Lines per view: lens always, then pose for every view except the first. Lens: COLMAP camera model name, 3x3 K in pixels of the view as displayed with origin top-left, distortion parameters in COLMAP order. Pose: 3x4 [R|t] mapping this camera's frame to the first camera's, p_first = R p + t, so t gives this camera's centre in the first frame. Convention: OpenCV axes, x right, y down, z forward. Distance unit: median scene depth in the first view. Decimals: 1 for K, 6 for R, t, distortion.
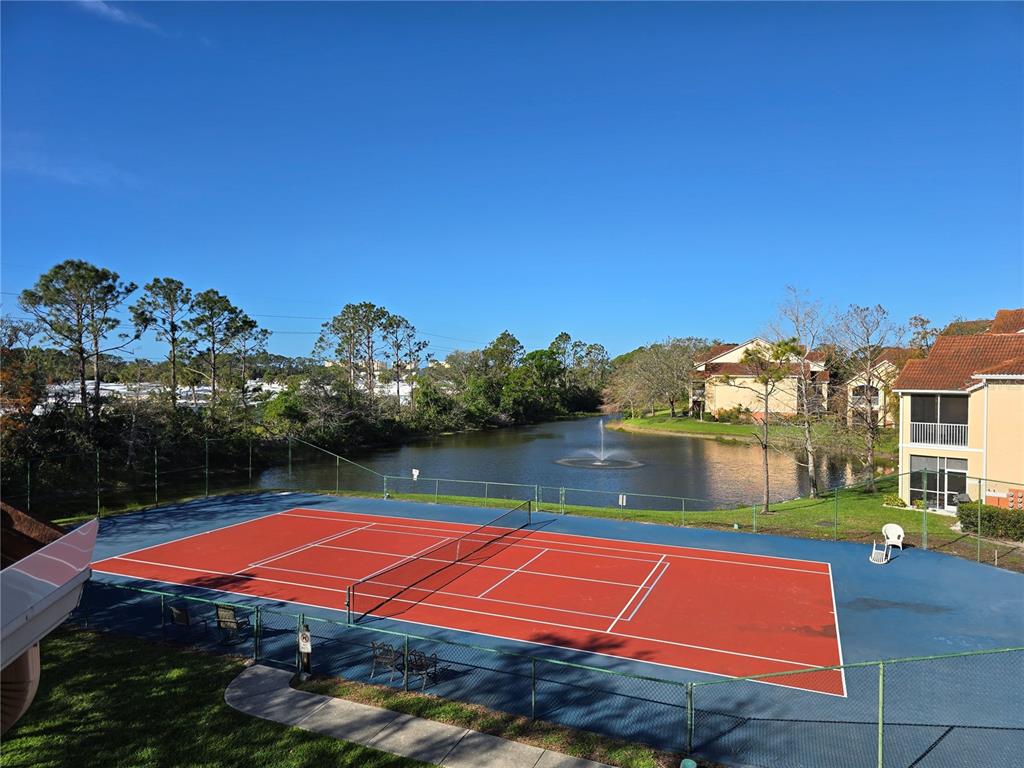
lens RADIAL K [[678.4, 0, 512.0], [0, 678.4, 384.0], [0, 0, 1]] dist [0.007647, -0.002139]
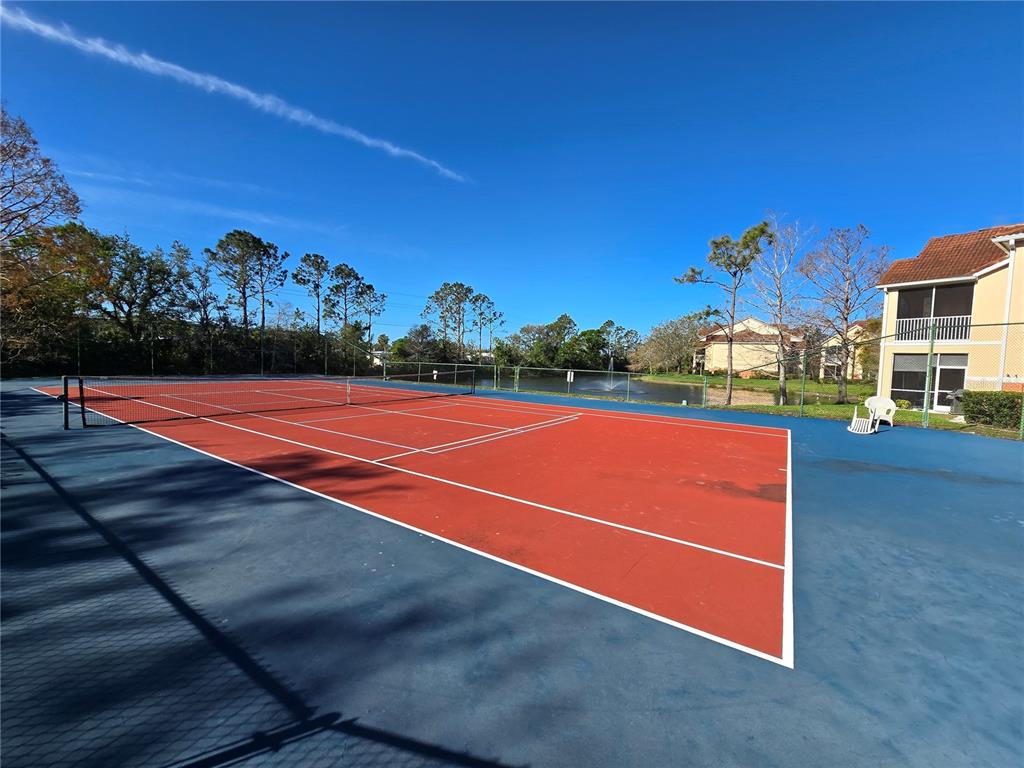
lens RADIAL K [[414.5, 0, 508.7], [0, 414.5, 380.2], [0, 0, 1]] dist [-0.006385, 0.000439]
pose [[0.981851, 0.036059, -0.186193, 0.071500], [-0.030091, 0.998942, 0.034780, 0.060112], [0.187250, -0.028546, 0.981897, 0.143856]]
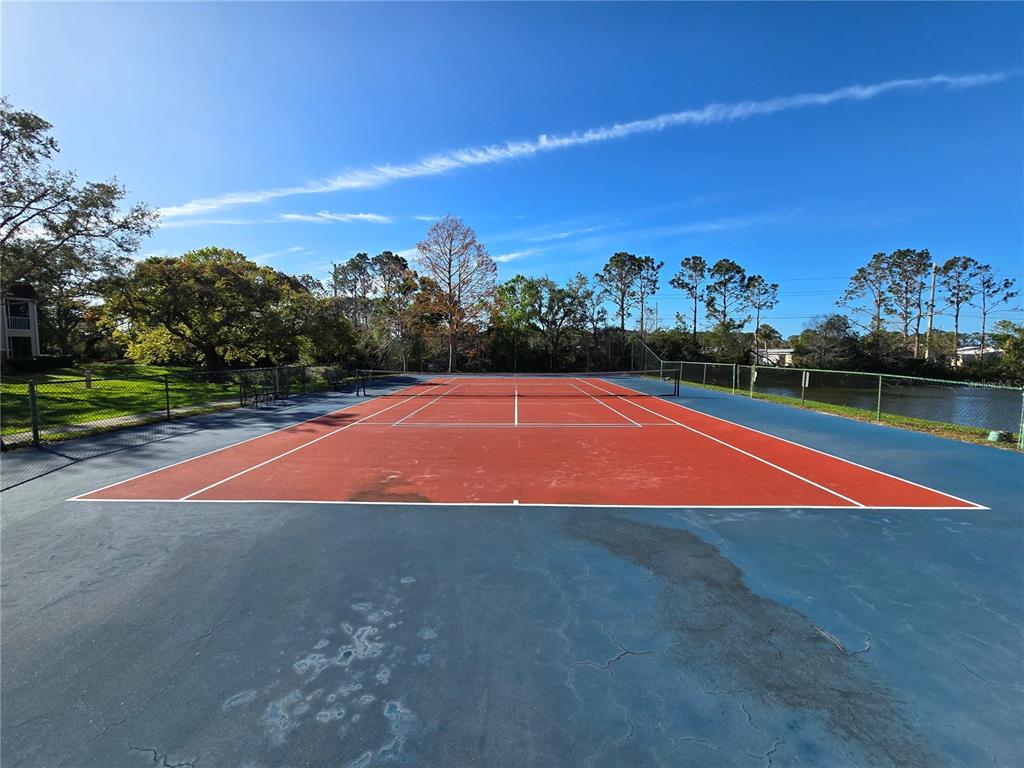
lens RADIAL K [[419.4, 0, 512.4], [0, 419.4, 379.2], [0, 0, 1]] dist [0.000566, 0.000396]
pose [[0.380448, 0.054013, -0.923224, 0.169466], [-0.014794, 0.998521, 0.052322, 0.058254], [0.924684, -0.006247, 0.380685, 0.213842]]
